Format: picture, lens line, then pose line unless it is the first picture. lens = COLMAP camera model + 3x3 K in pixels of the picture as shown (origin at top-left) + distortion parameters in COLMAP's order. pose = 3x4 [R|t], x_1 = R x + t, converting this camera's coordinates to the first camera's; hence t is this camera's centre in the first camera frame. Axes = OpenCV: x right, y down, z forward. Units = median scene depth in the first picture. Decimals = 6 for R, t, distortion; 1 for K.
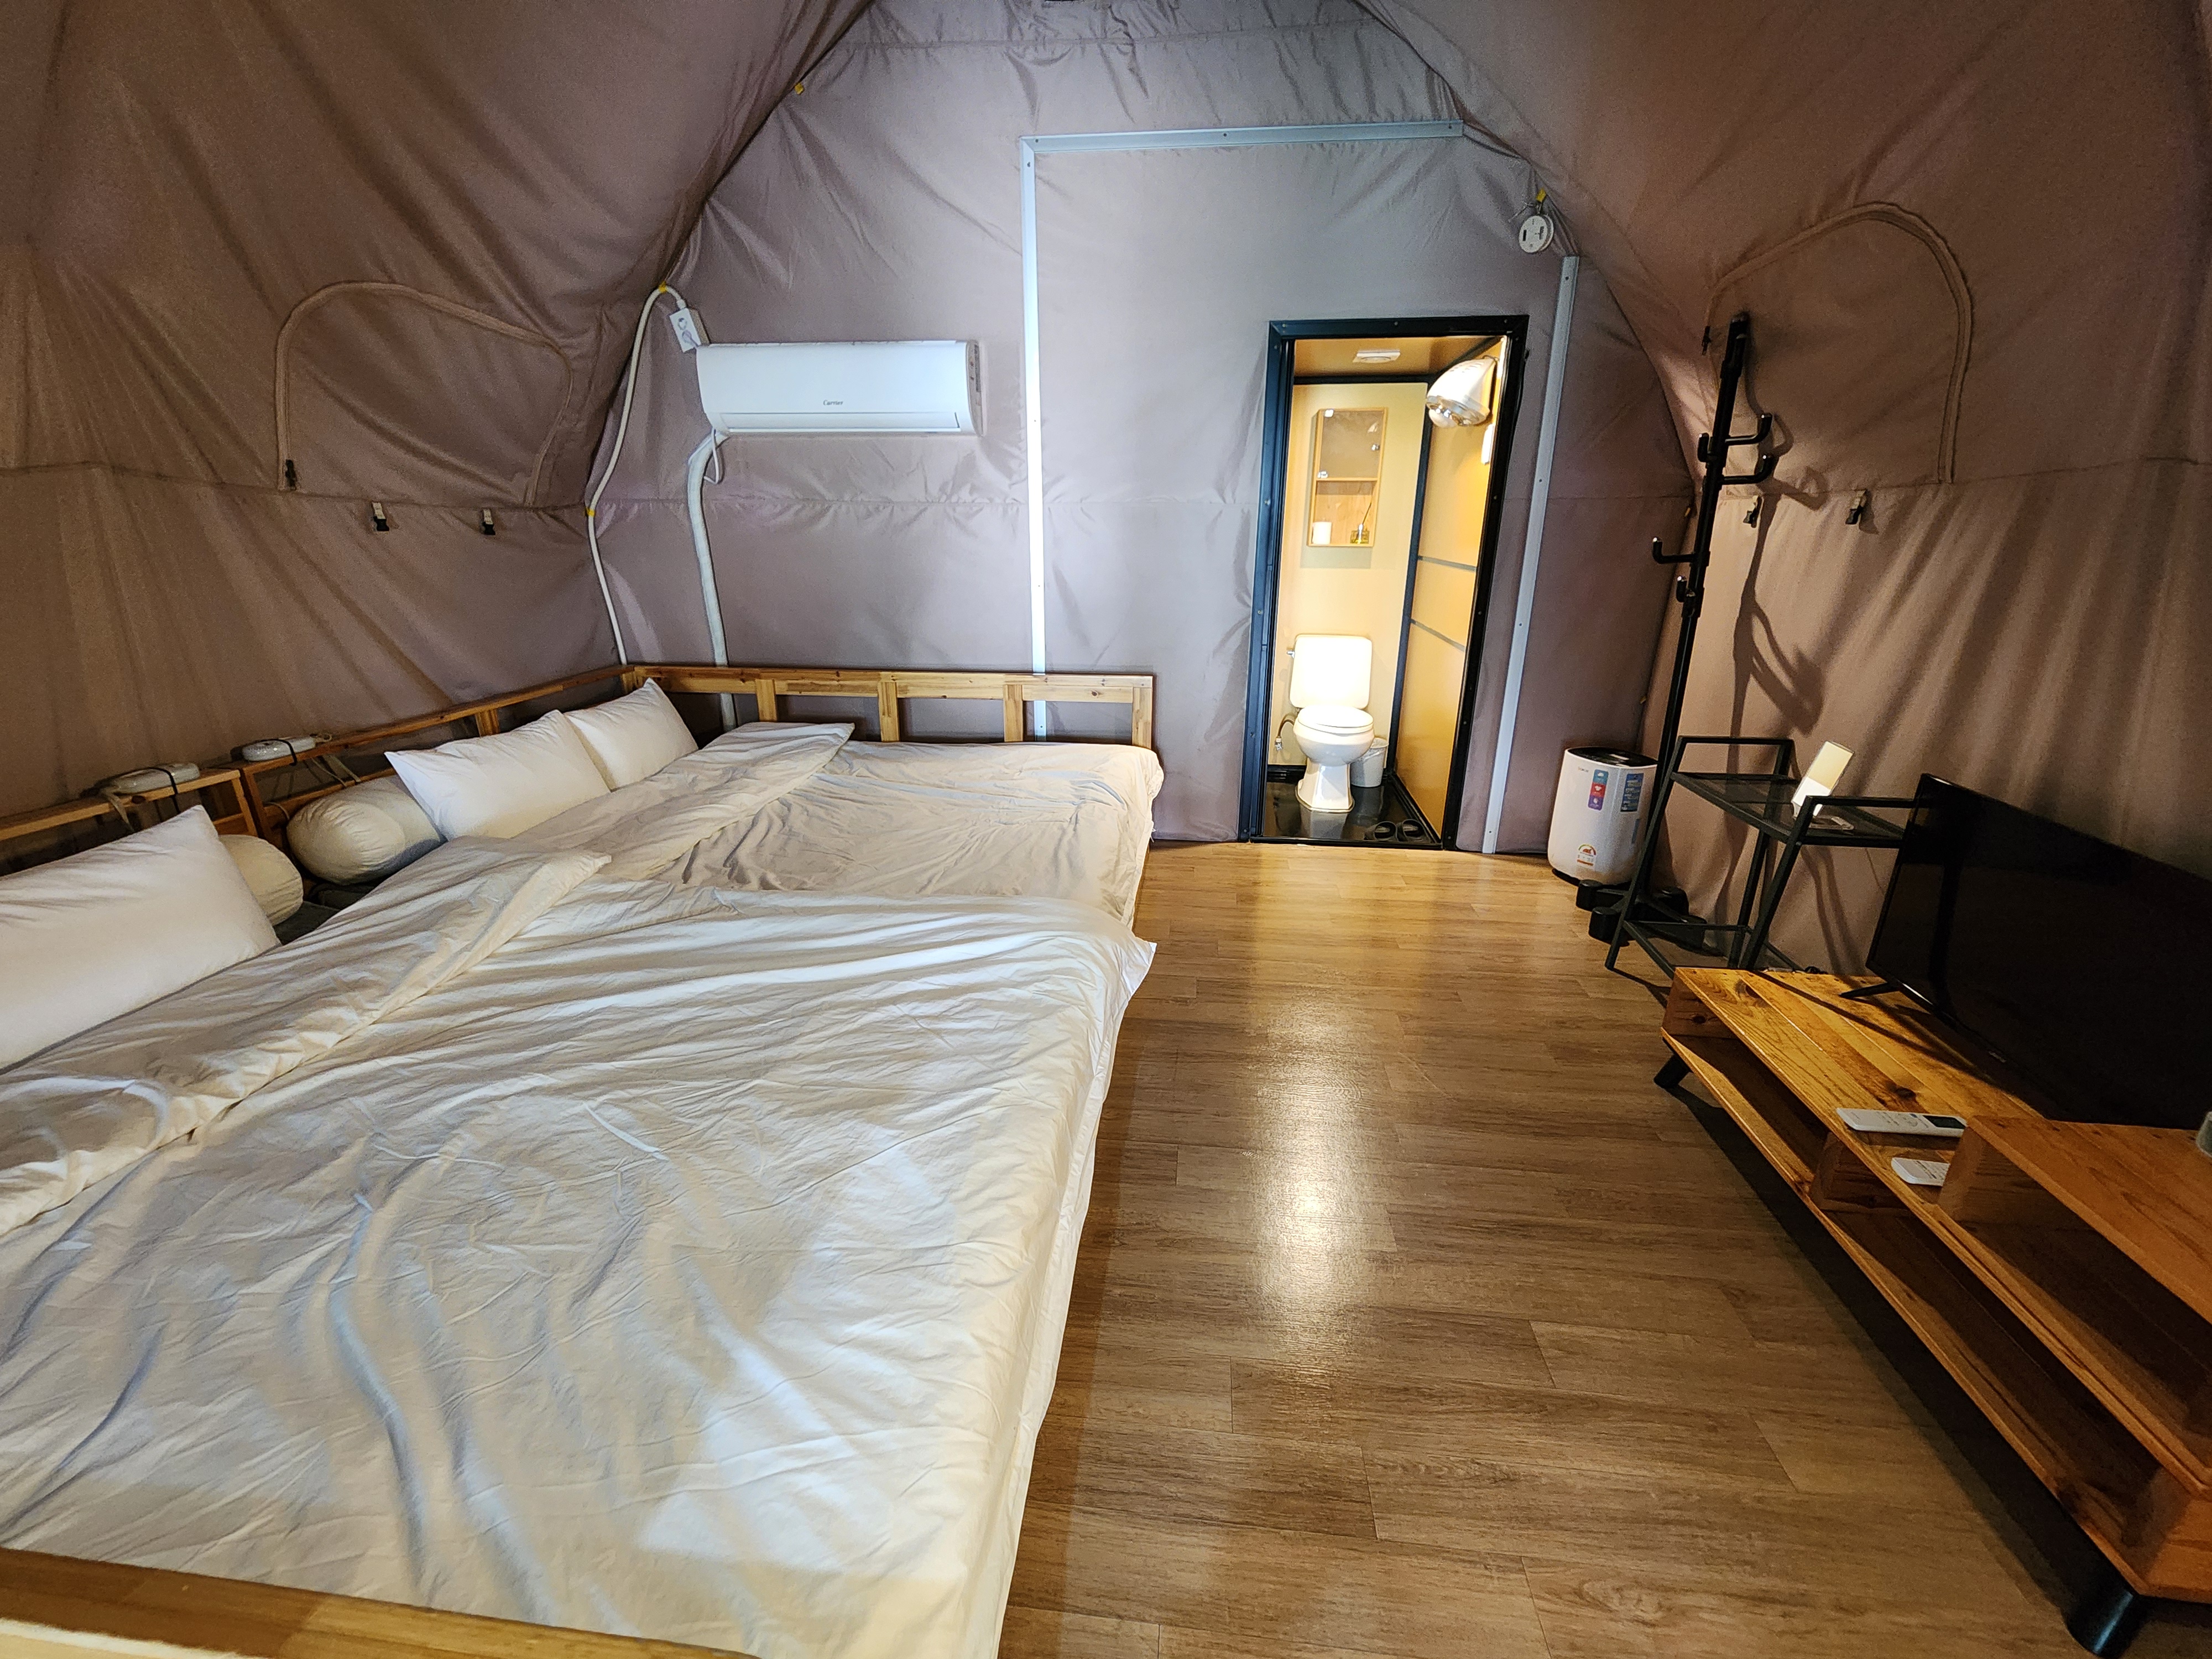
lens RADIAL K [[907.6, 0, 1101.5], [0, 907.6, 833.0], [0, 0, 1]] dist [0.001592, 0.000239]
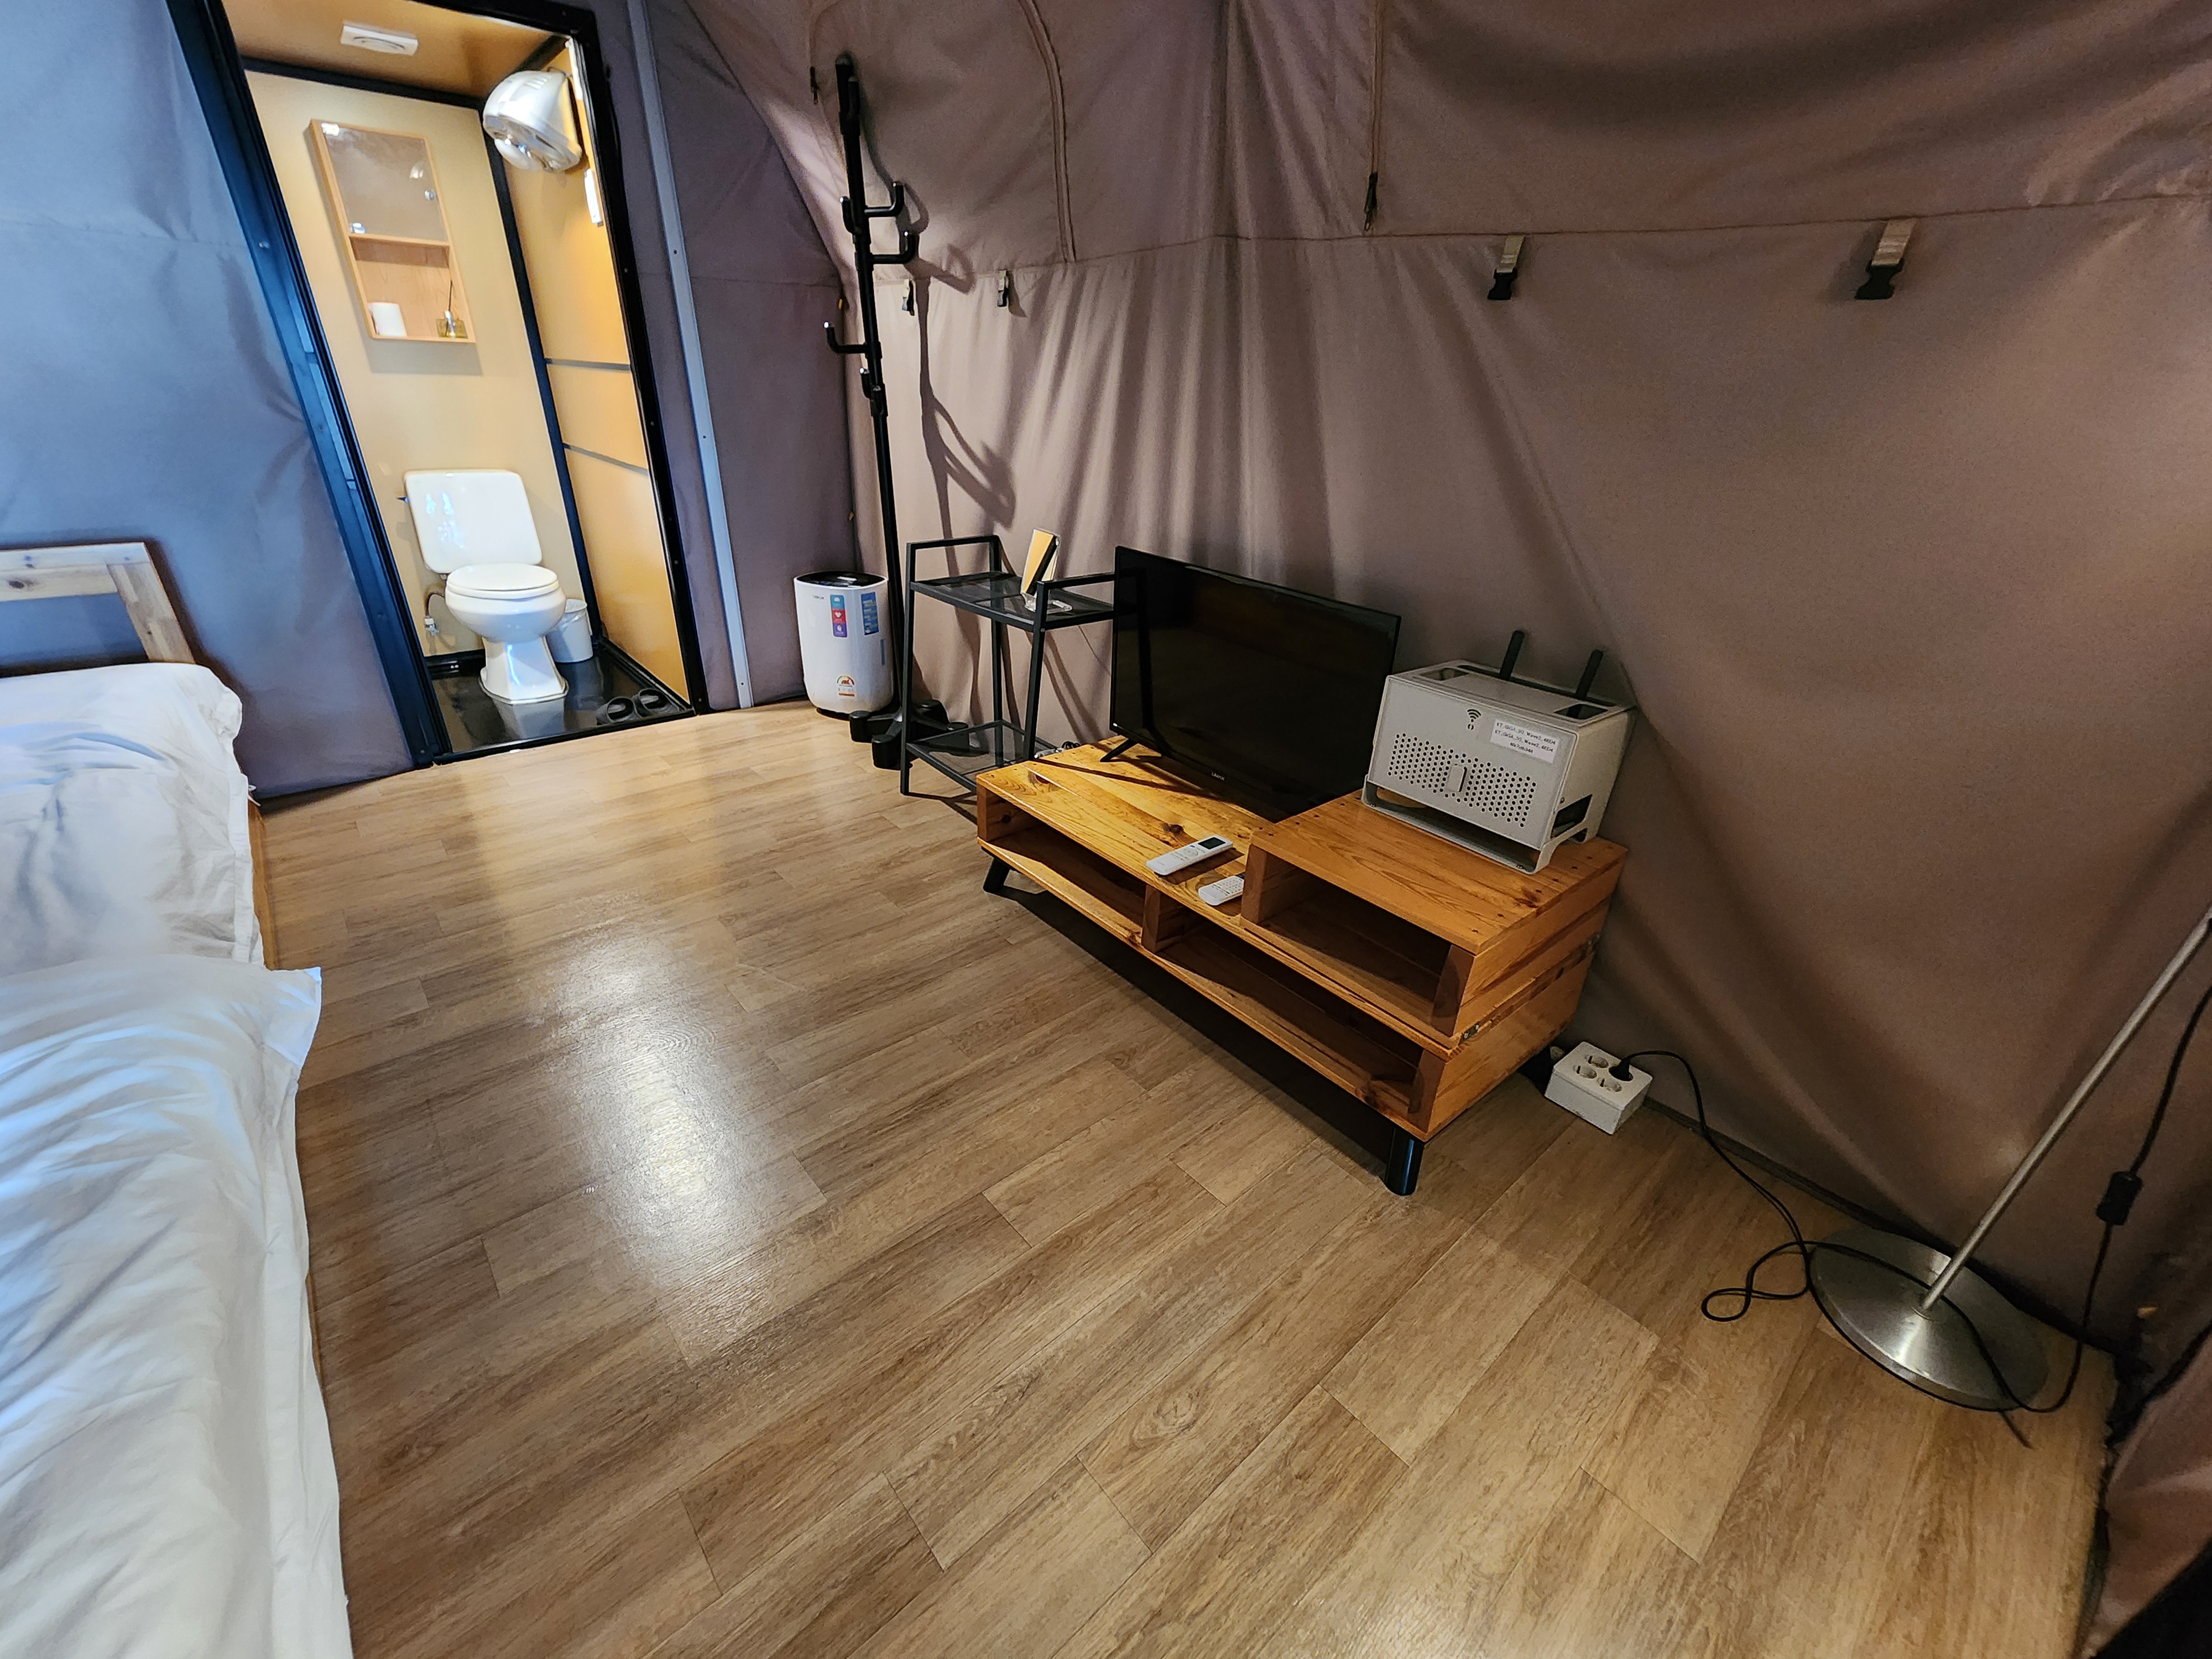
lens RADIAL K [[907.6, 0, 1089.6], [0, 907.6, 836.7], [0, 0, 1]] dist [0.001592, 0.000239]
pose [[0.680799, -0.314776, 0.661384, 0.033575], [0.207587, 0.948845, 0.237909, -0.000031], [-0.702439, -0.024673, 0.711316, 0.182924]]
